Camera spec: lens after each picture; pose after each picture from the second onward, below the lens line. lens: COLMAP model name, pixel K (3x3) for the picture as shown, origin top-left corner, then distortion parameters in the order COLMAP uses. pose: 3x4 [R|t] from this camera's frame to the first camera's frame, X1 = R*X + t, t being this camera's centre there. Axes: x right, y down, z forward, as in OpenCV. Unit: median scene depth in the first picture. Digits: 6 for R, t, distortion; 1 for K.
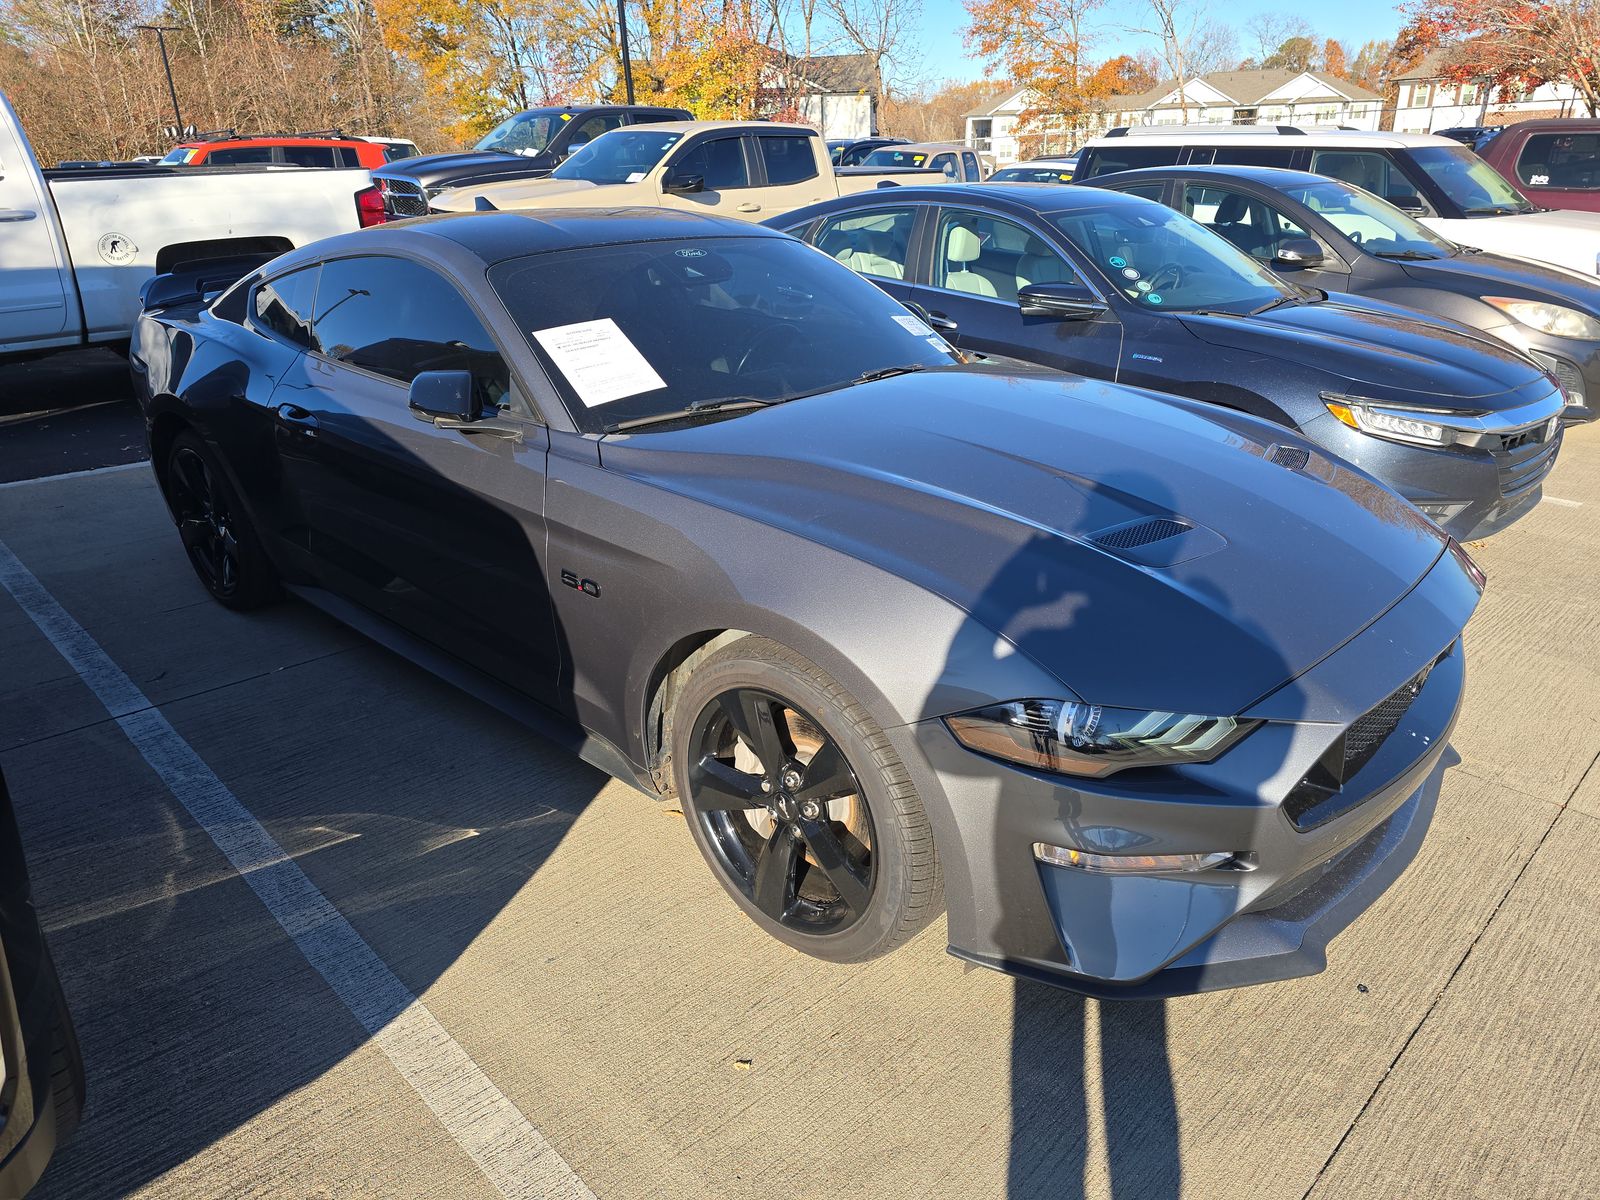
lens RADIAL K [[1076.4, 0, 796.0], [0, 1076.4, 608.4], [0, 0, 1]] dist [0.024633, -0.018320]
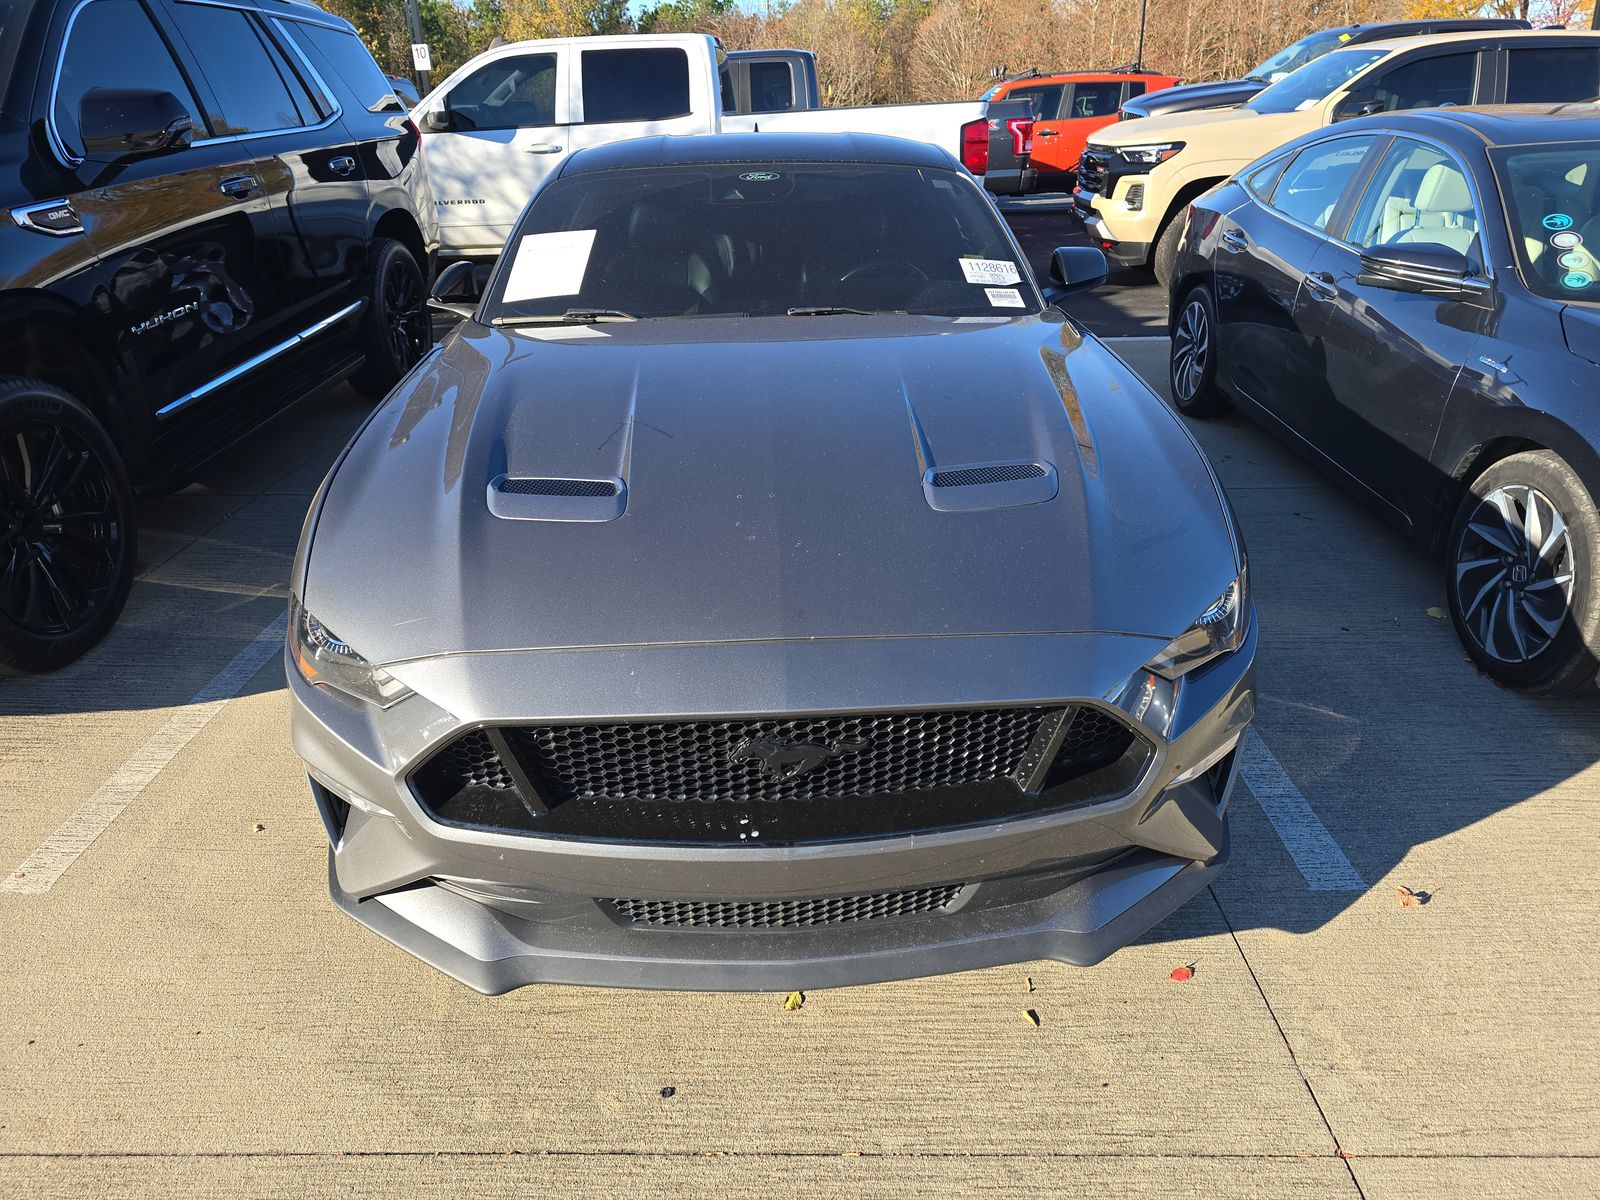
lens RADIAL K [[1076.4, 0, 797.0], [0, 1076.4, 594.4], [0, 0, 1]] dist [0.024633, -0.018320]
pose [[0.701883, 0.282357, -0.653938, 0.887238], [-0.256845, 0.956639, 0.137380, -0.128417], [0.664372, 0.071535, 0.743970, 0.371625]]
